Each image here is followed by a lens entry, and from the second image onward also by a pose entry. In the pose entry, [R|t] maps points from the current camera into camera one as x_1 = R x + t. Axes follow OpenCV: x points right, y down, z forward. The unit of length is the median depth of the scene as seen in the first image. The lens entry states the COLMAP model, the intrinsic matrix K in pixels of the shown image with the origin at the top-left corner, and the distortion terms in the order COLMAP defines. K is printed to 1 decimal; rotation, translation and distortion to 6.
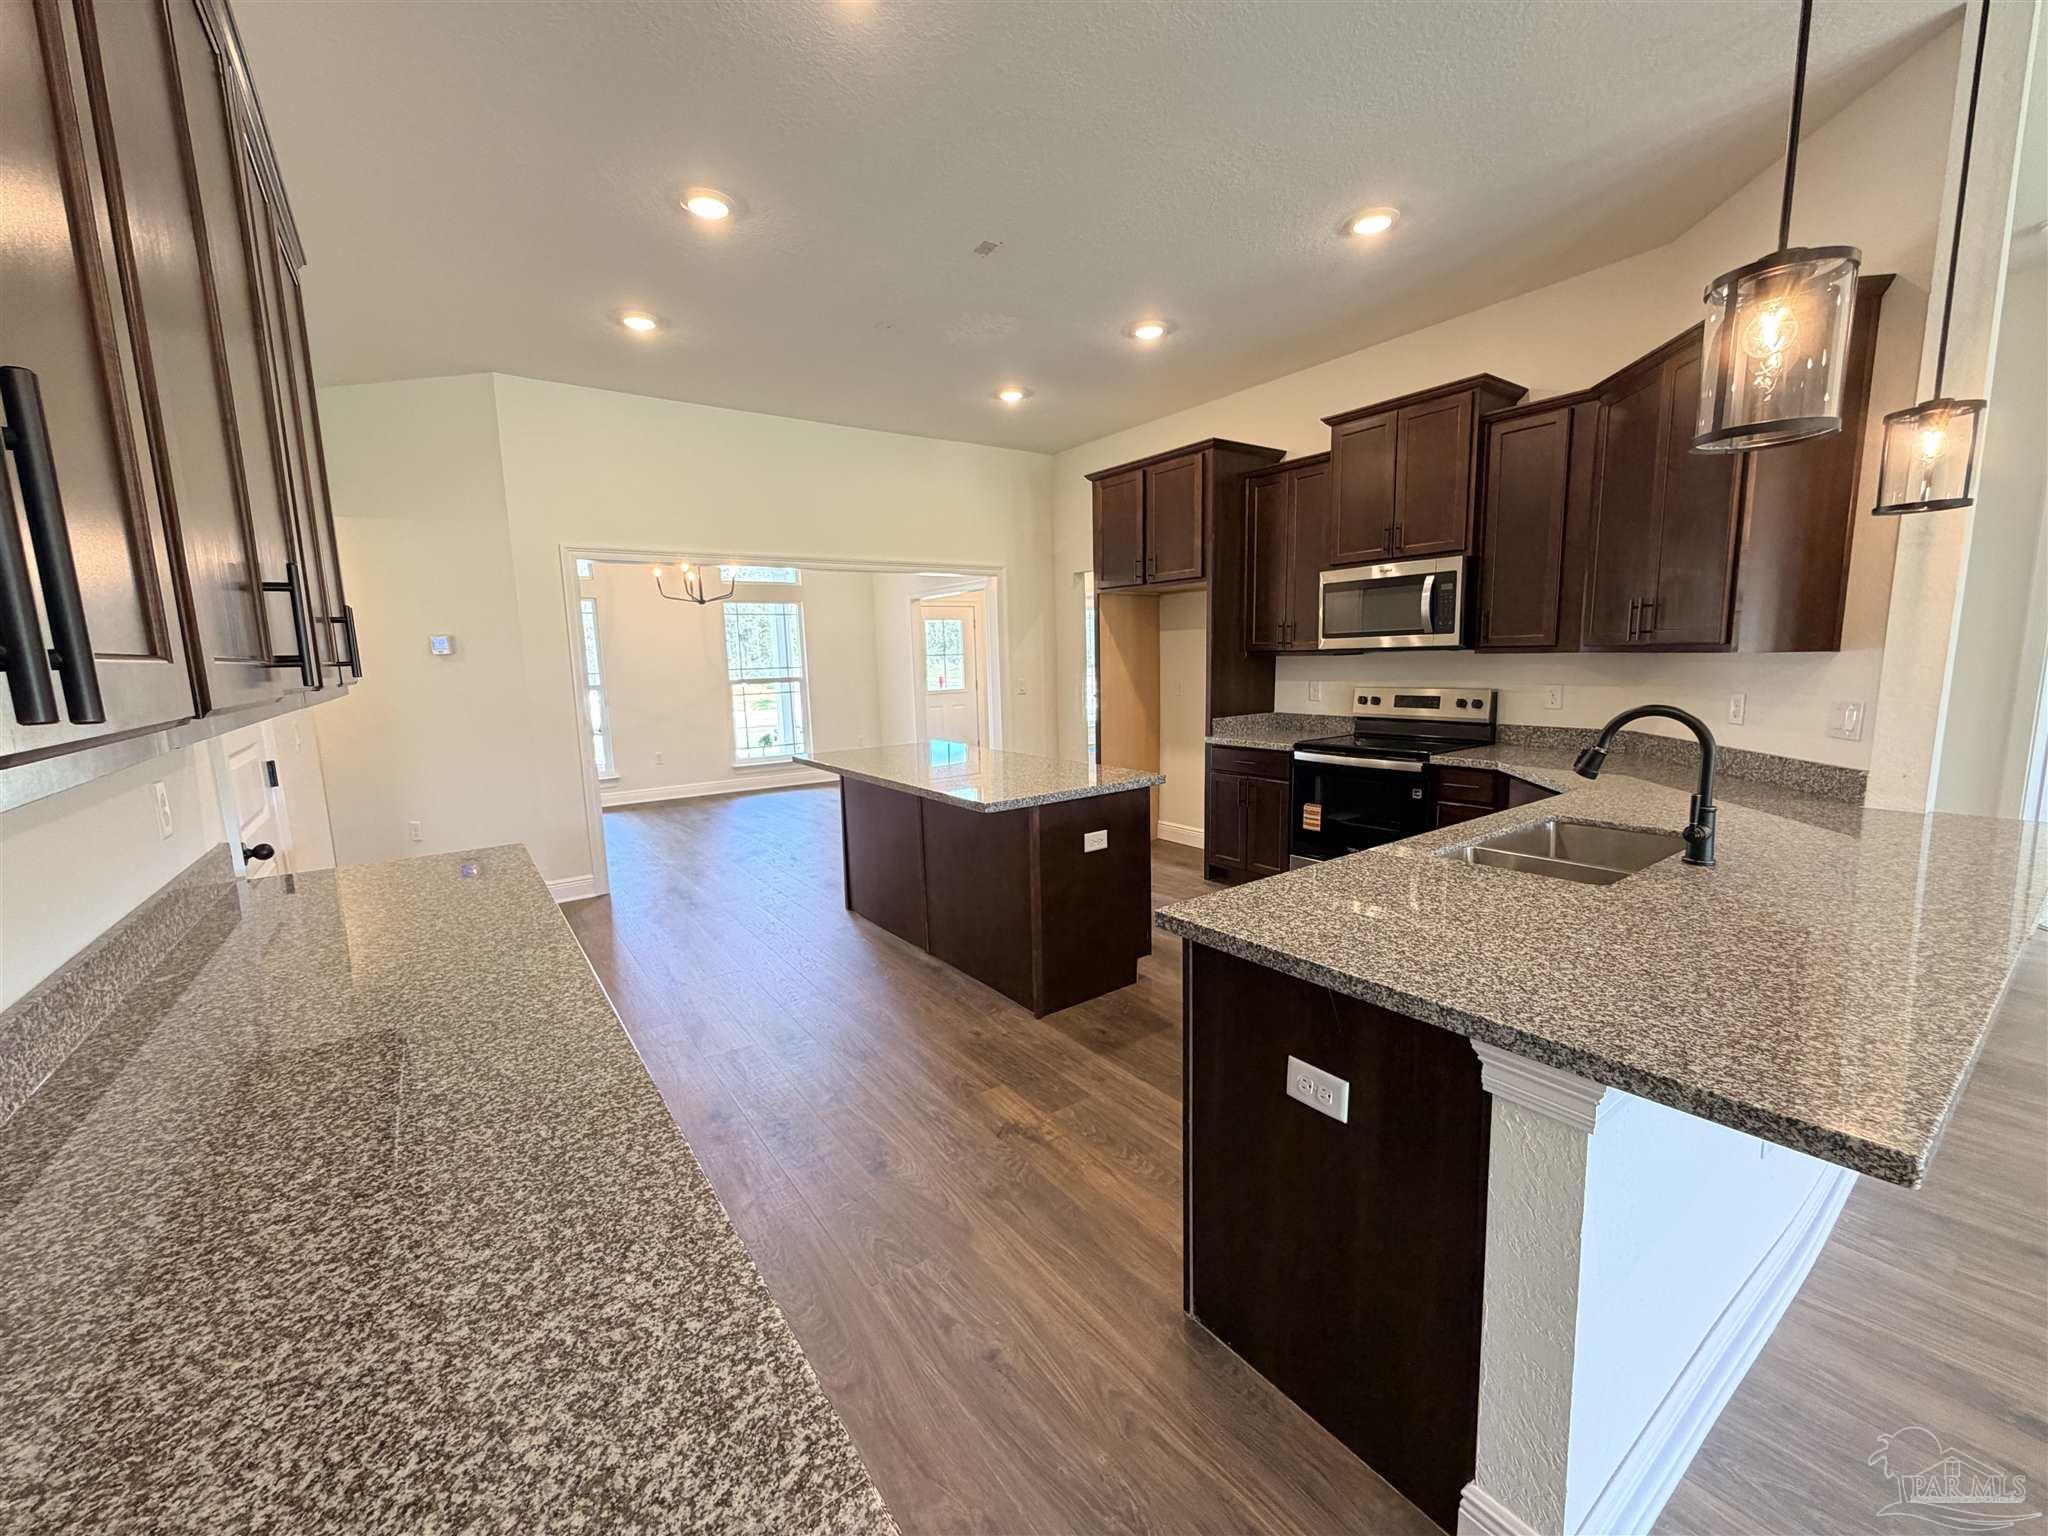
lens RADIAL K [[820.1, 0, 1033.1], [0, 820.1, 770.5], [0, 0, 1]] dist [-0.000495, -0.000040]
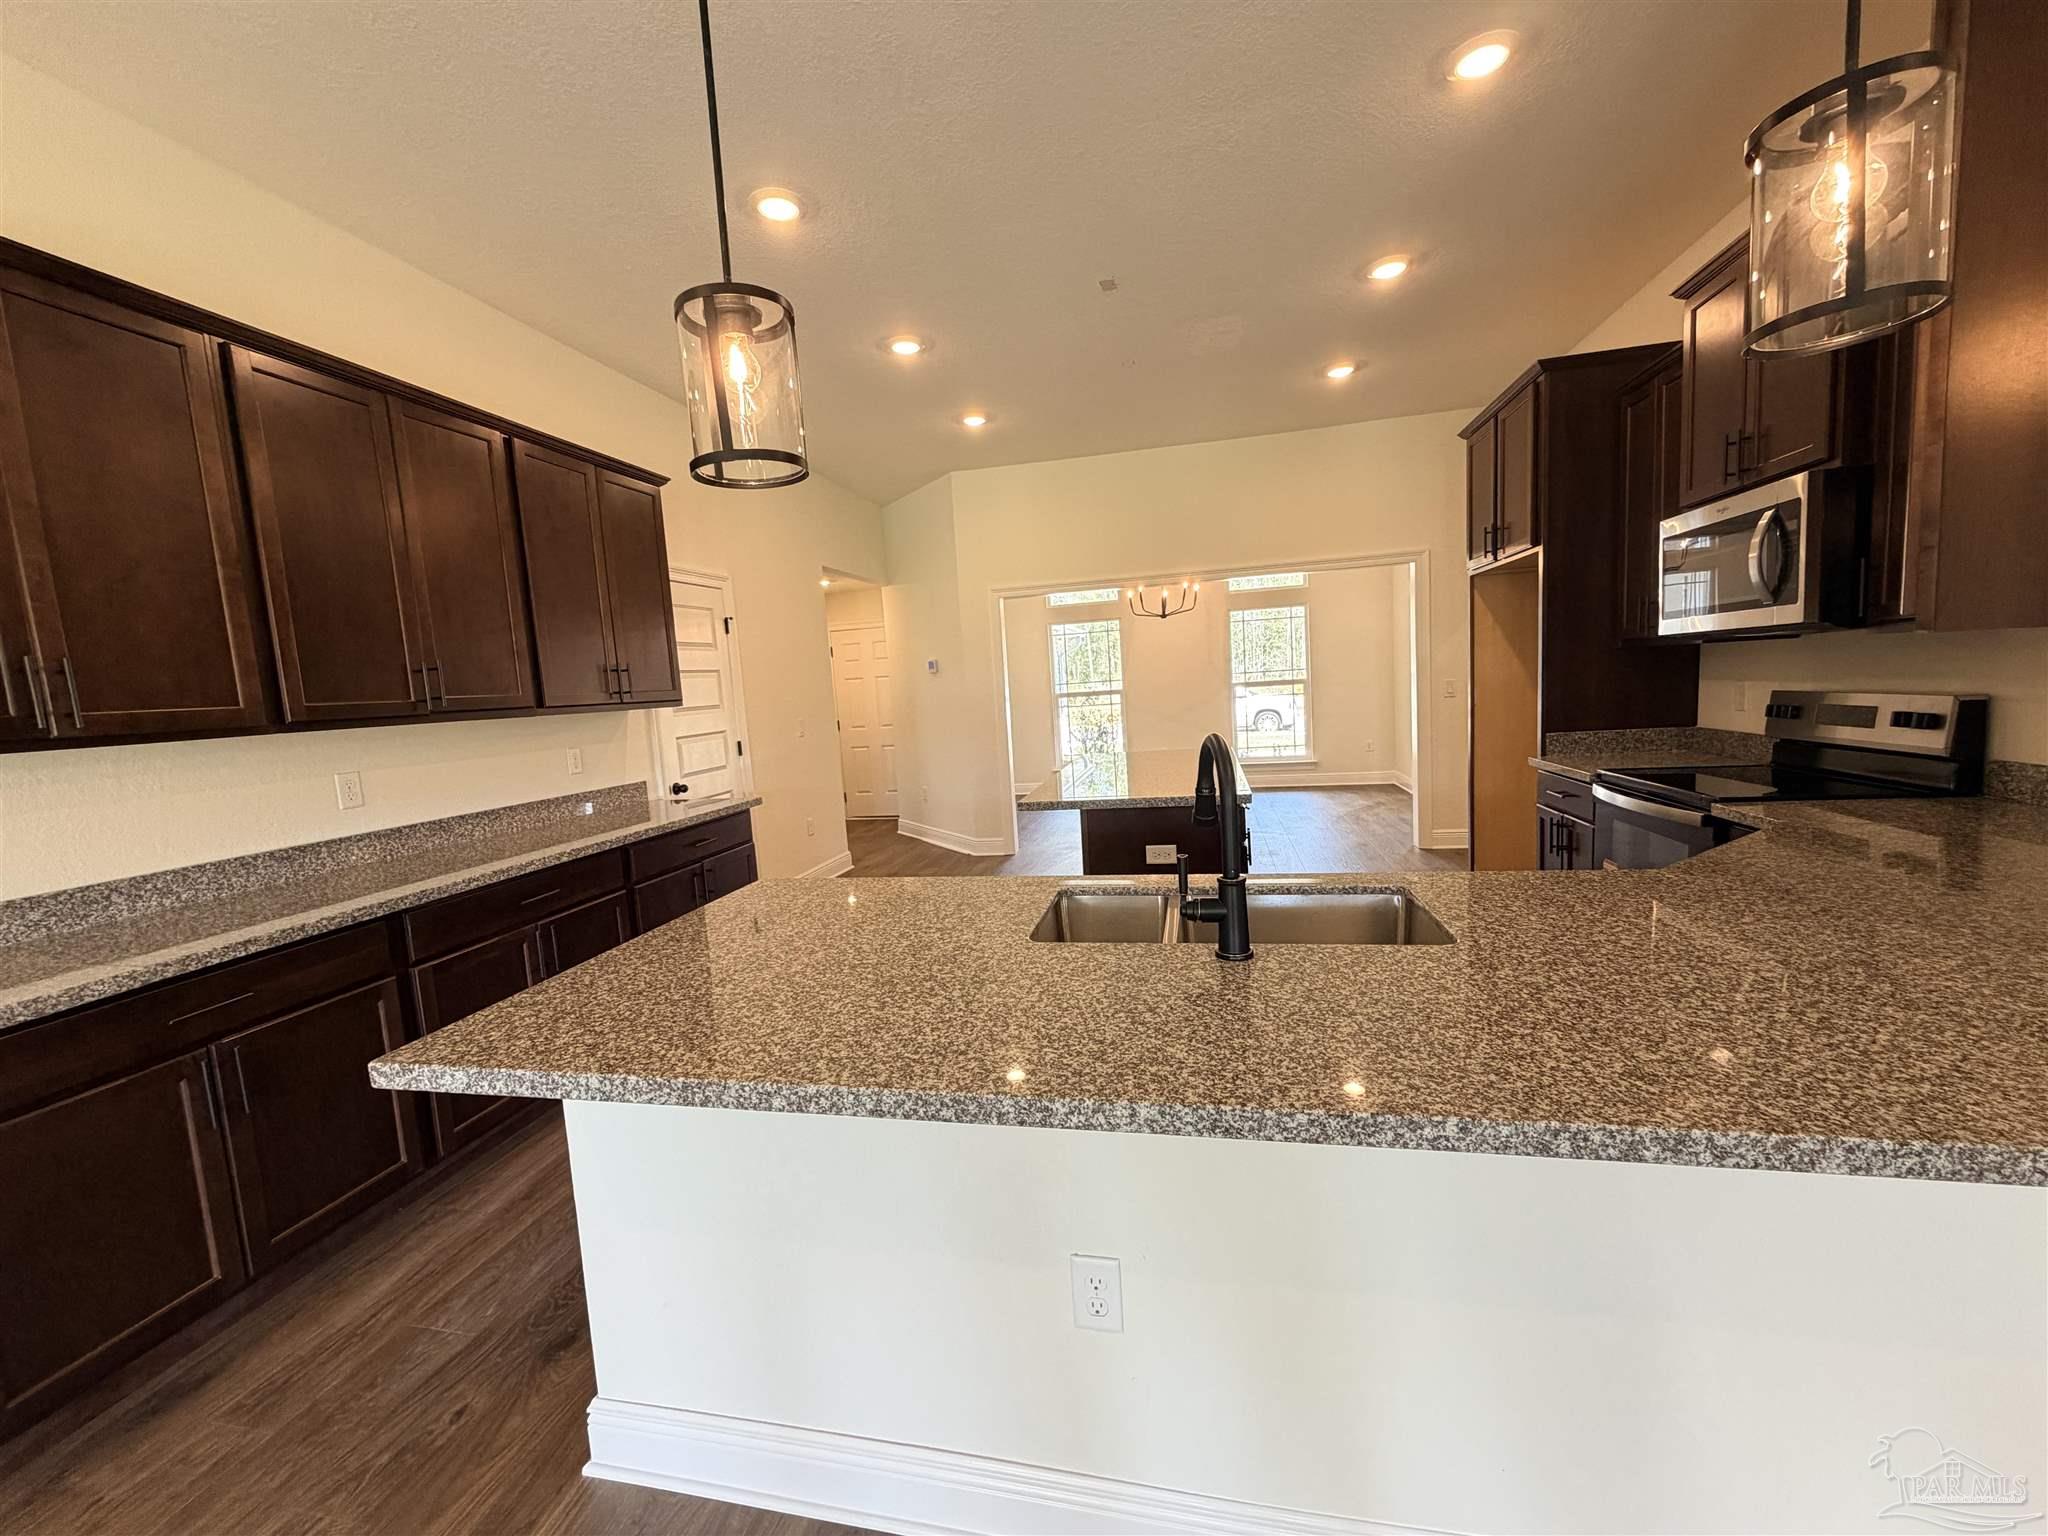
lens RADIAL K [[820.1, 0, 1018.5], [0, 820.1, 783.4], [0, 0, 1]] dist [-0.000495, -0.000040]
pose [[0.668678, 0.075180, -0.739741, 0.515737], [-0.061164, 0.997065, 0.046043, -0.025451], [0.741032, 0.014457, 0.671314, 0.158393]]
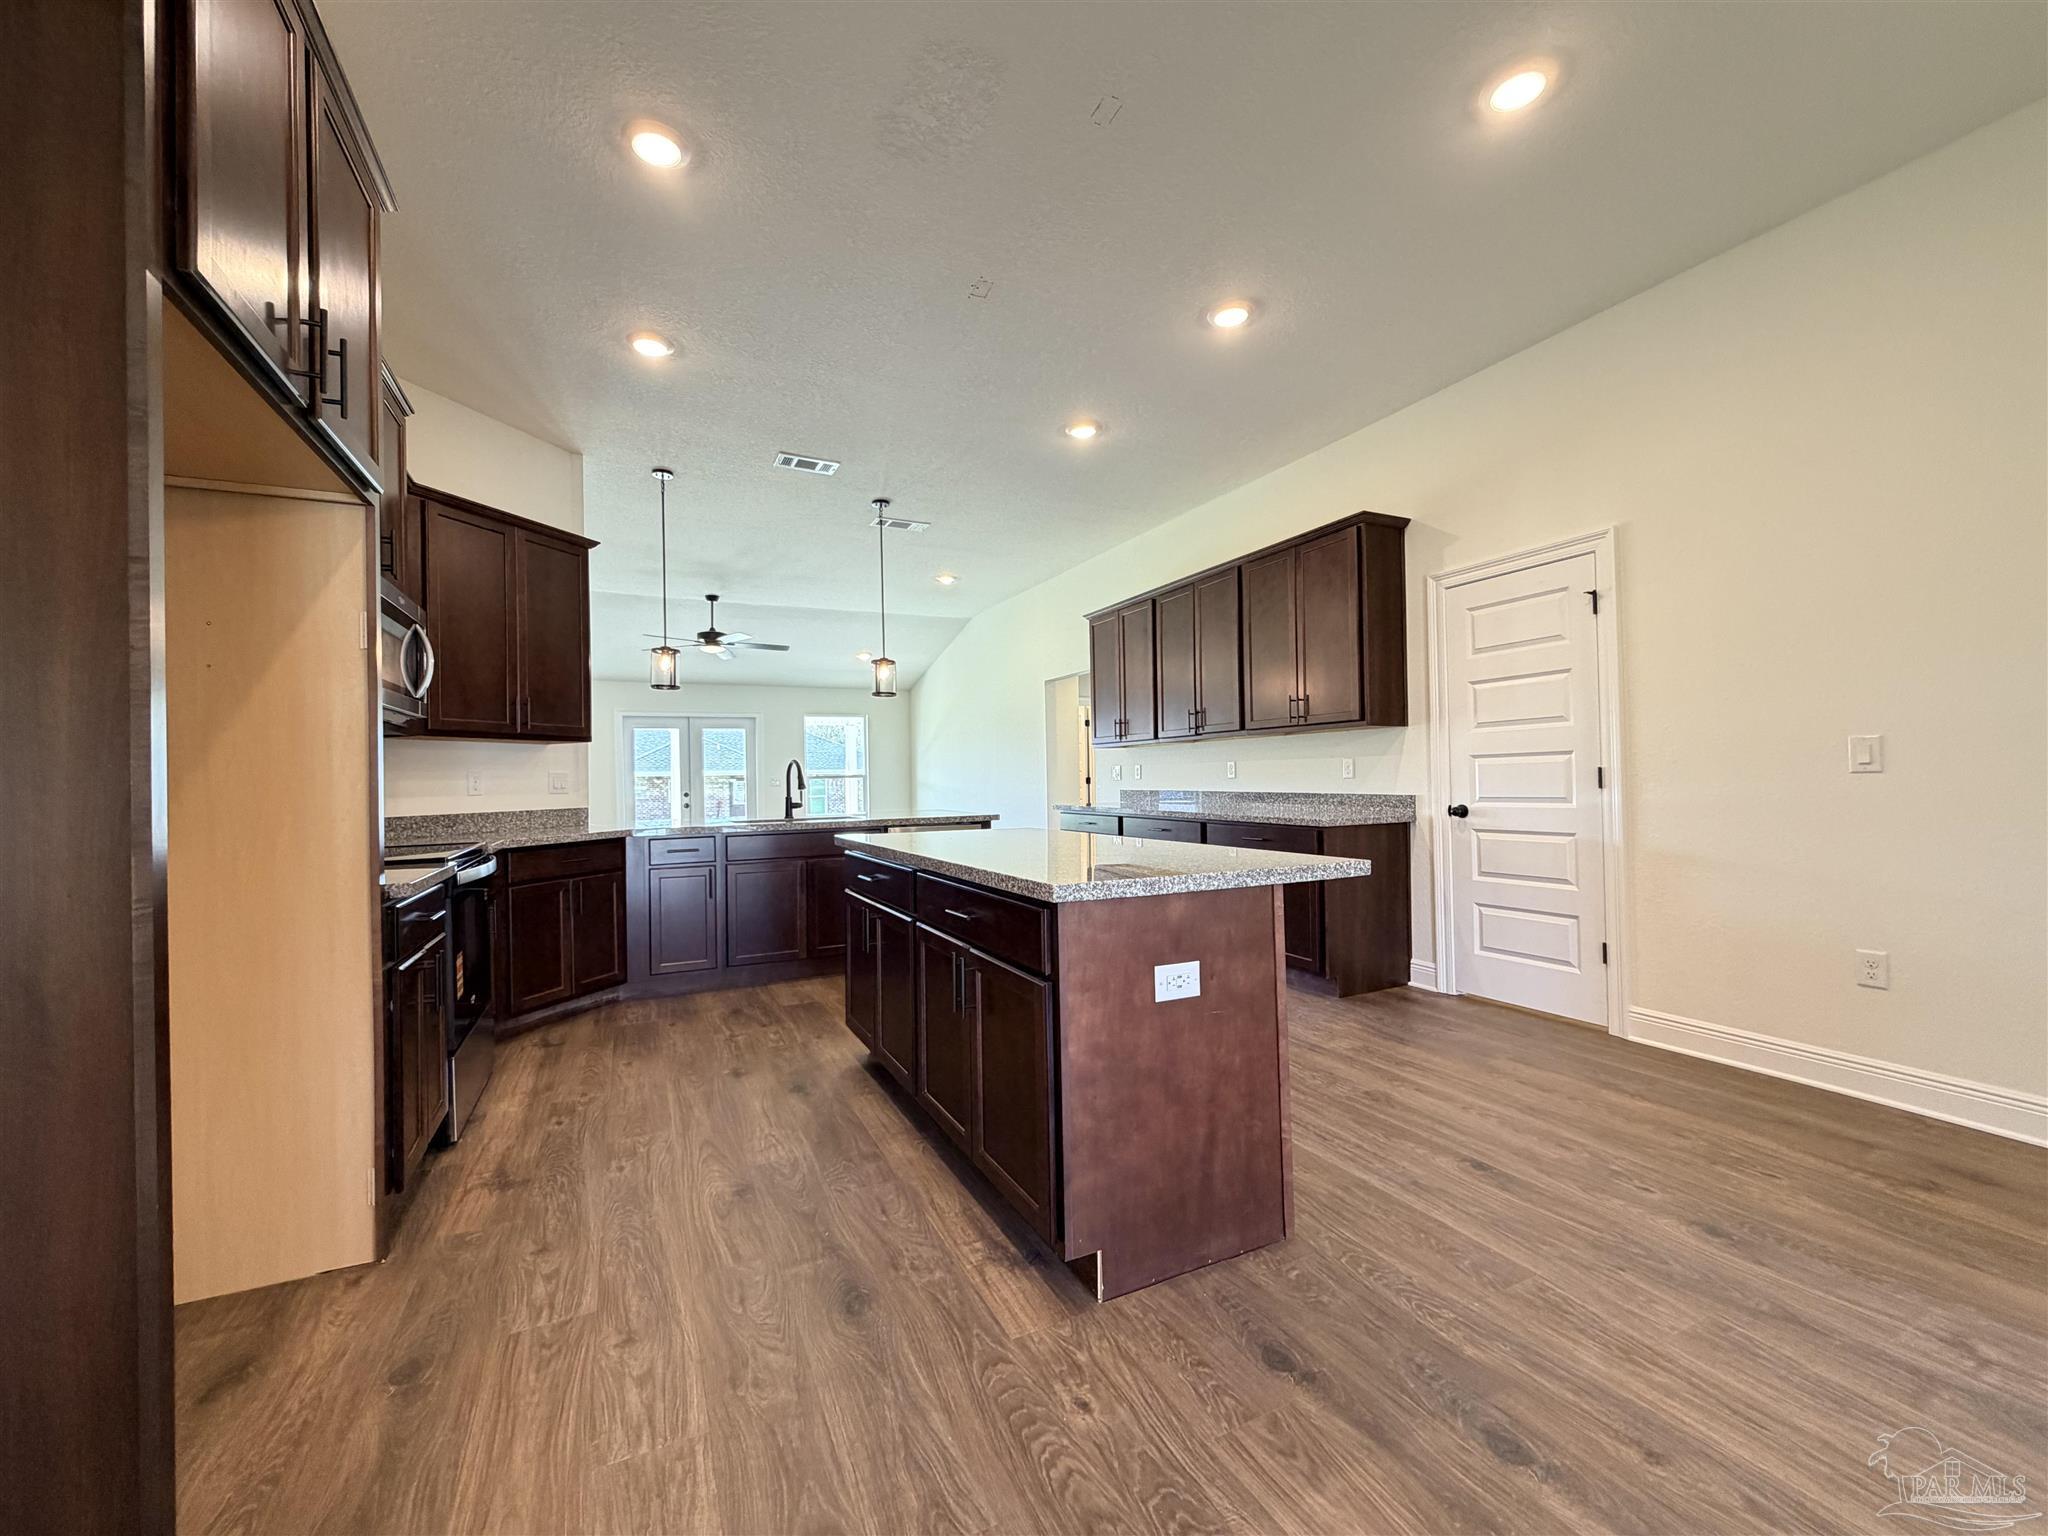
lens RADIAL K [[820.1, 0, 1034.8], [0, 820.1, 768.0], [0, 0, 1]] dist [-0.000495, -0.000040]
pose [[-0.981920, 0.046042, 0.183611, -0.208107], [0.069486, 0.989925, 0.123366, -0.142169], [-0.176081, 0.133894, -0.975227, 1.495836]]
